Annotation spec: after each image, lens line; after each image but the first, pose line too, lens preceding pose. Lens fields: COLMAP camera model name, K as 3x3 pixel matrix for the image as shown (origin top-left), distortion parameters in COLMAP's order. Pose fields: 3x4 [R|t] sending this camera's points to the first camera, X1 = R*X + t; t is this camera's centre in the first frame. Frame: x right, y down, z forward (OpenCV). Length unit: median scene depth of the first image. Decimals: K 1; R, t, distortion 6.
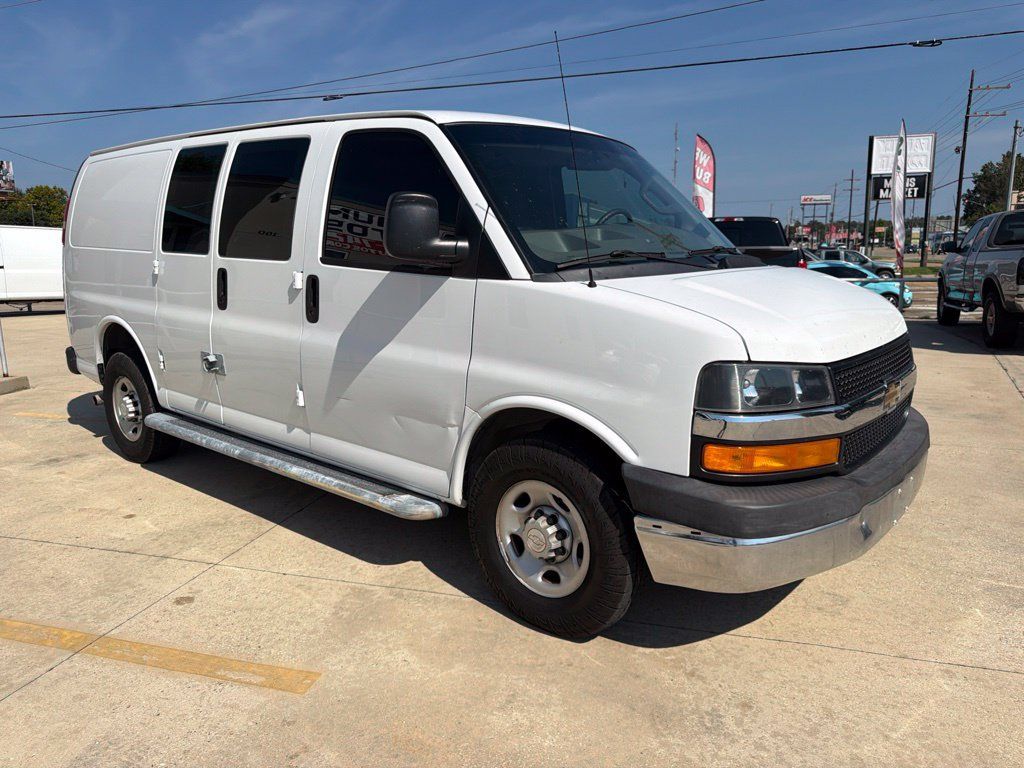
lens RADIAL K [[727.4, 0, 518.6], [0, 727.4, 384.0], [0, 0, 1]] dist [0.026224, -0.031423]
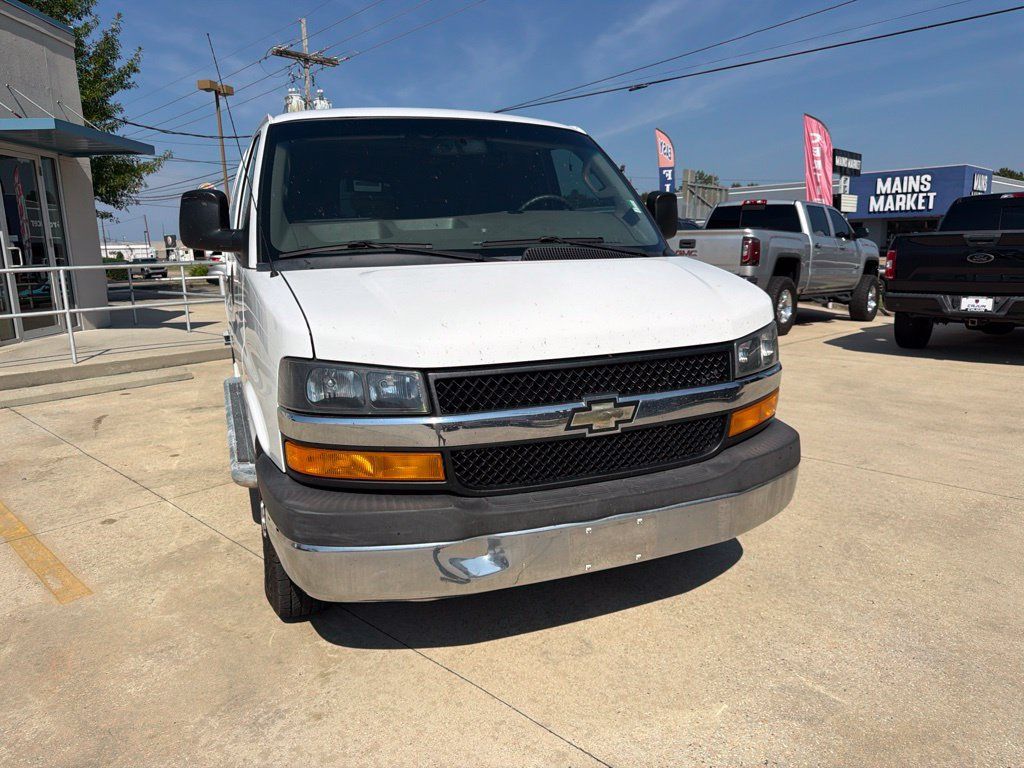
lens RADIAL K [[727.4, 0, 516.2], [0, 727.4, 389.1], [0, 0, 1]] dist [0.026224, -0.031423]
pose [[0.881499, 0.085120, -0.464451, 0.720173], [-0.074644, 0.996370, 0.040935, -0.036504], [0.466249, -0.001416, 0.884652, 0.205128]]
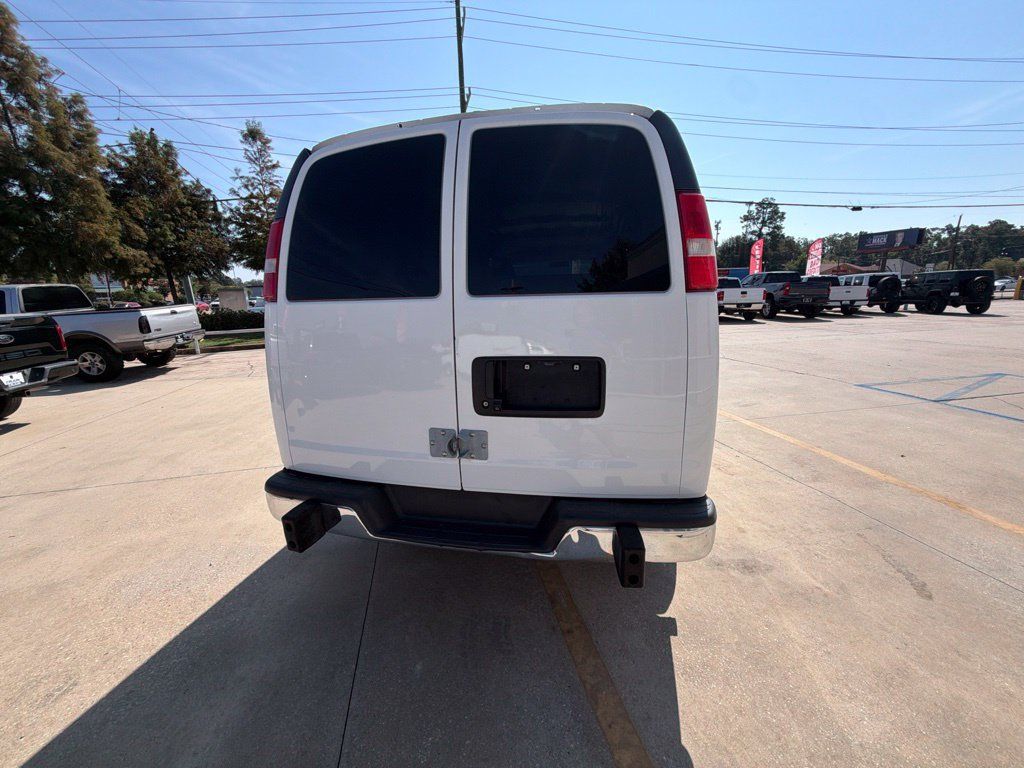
lens RADIAL K [[405.2, 0, 514.8], [0, 405.2, 383.1], [0, 0, 1]] dist [0.001802, -0.000560]
pose [[-0.467349, -0.170095, 0.867556, -1.394693], [0.197156, 0.936551, 0.289830, -0.408270], [-0.861809, 0.306496, -0.404161, 2.152911]]
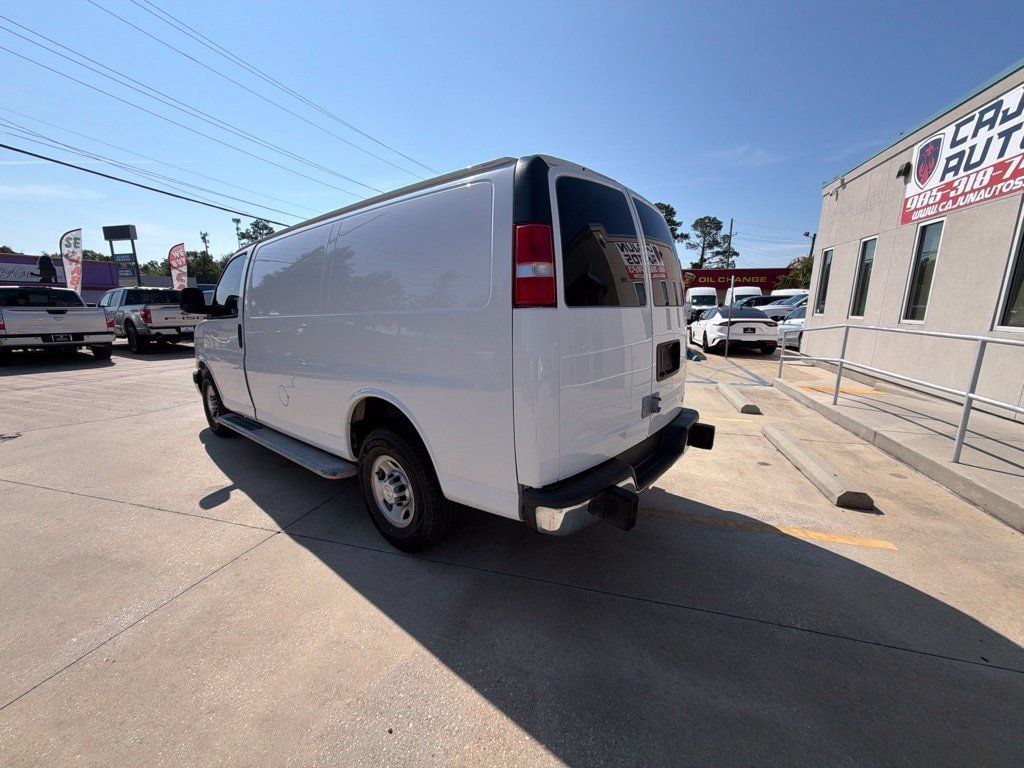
lens RADIAL K [[405.2, 0, 512.2], [0, 405.2, 380.9], [0, 0, 1]] dist [0.001802, -0.000560]
pose [[-0.999834, 0.009951, 0.015284, -0.694741], [0.014865, 0.930182, 0.366797, -0.521982], [-0.010567, 0.366963, -0.930176, 2.710811]]
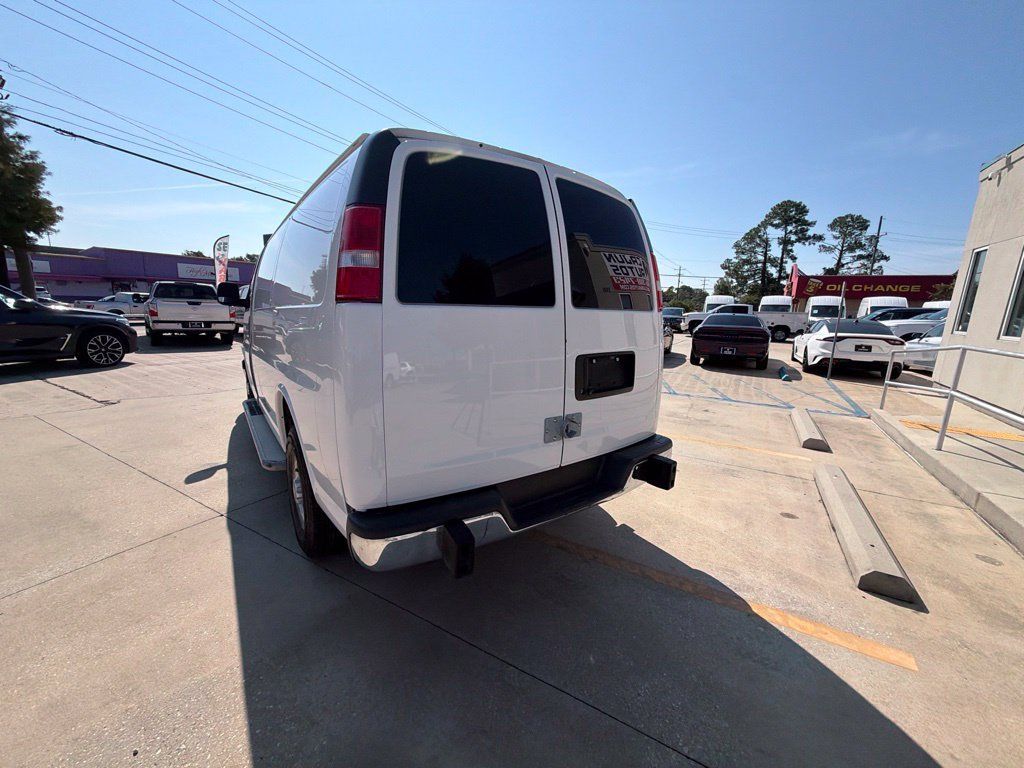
lens RADIAL K [[405.2, 0, 514.3], [0, 405.2, 383.1], [0, 0, 1]] dist [0.001802, -0.000560]
pose [[-0.968511, -0.060952, 0.241393, -1.010037], [0.030373, 0.933401, 0.357547, -0.489955], [-0.247110, 0.353620, -0.902158, 2.580536]]
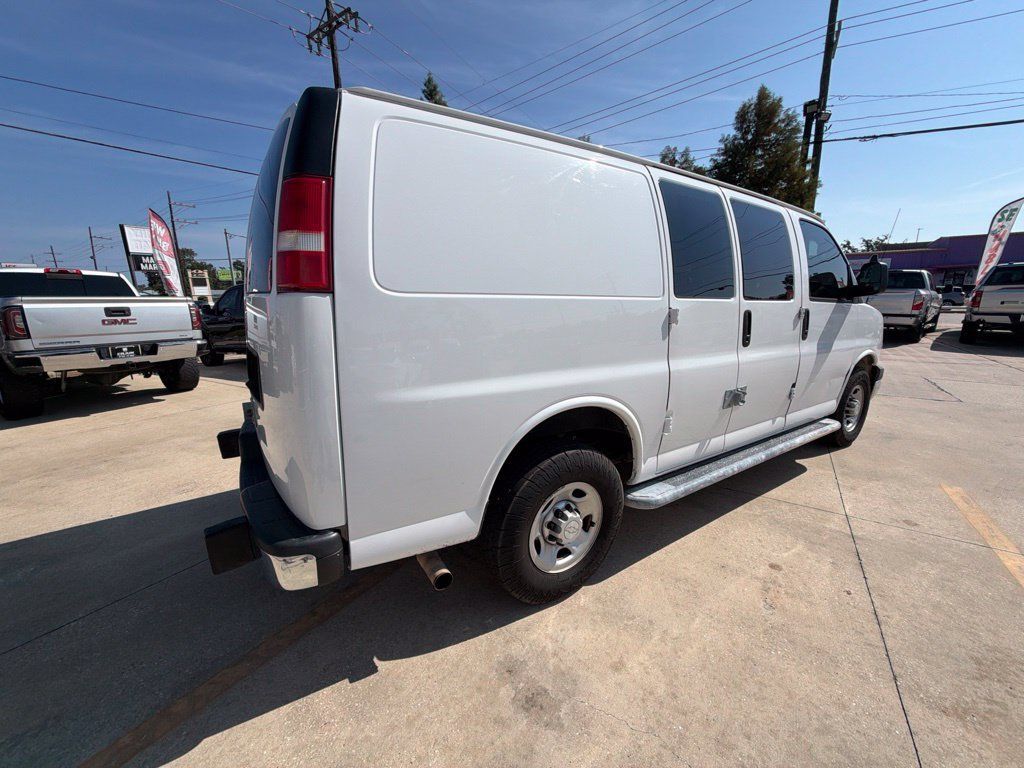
lens RADIAL K [[405.2, 0, 514.7], [0, 405.2, 386.2], [0, 0, 1]] dist [0.001802, -0.000560]
pose [[0.288121, -0.206403, 0.935085, -1.402878], [0.190970, 0.969264, 0.155105, -0.263344], [-0.938359, 0.133884, 0.318682, 1.442235]]
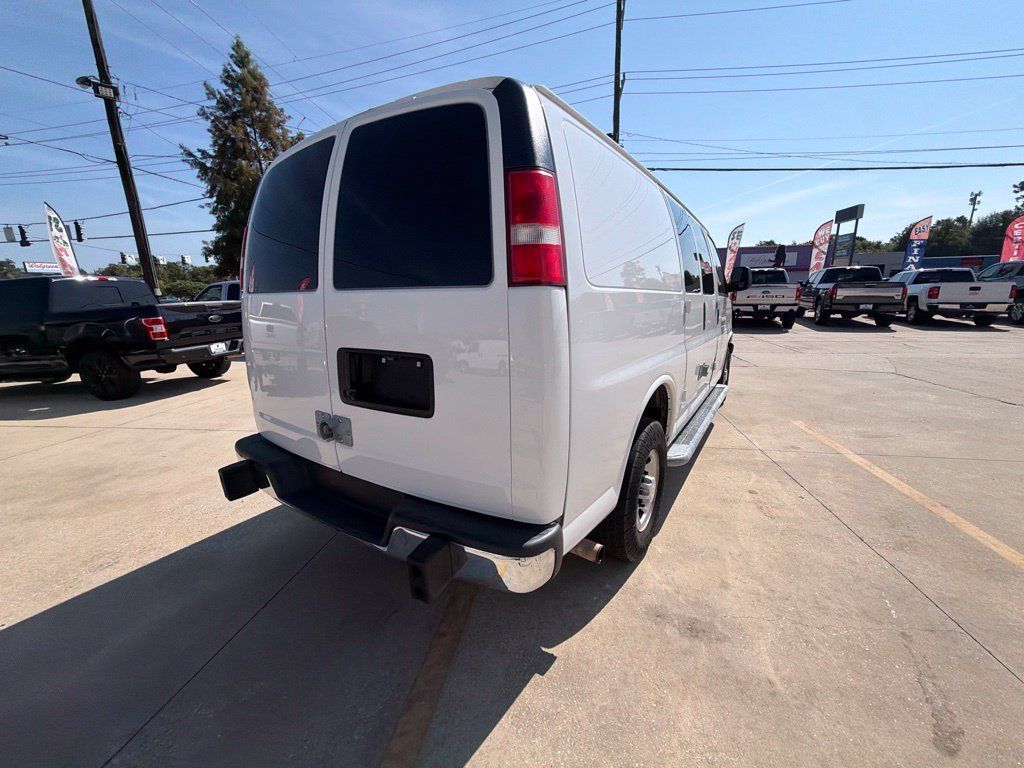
lens RADIAL K [[405.2, 0, 516.0], [0, 405.2, 383.3], [0, 0, 1]] dist [0.001802, -0.000560]
pose [[-0.117677, -0.208495, 0.970918, -1.476488], [0.208385, 0.950758, 0.229423, -0.335278], [-0.970942, 0.229322, -0.068435, 1.822734]]
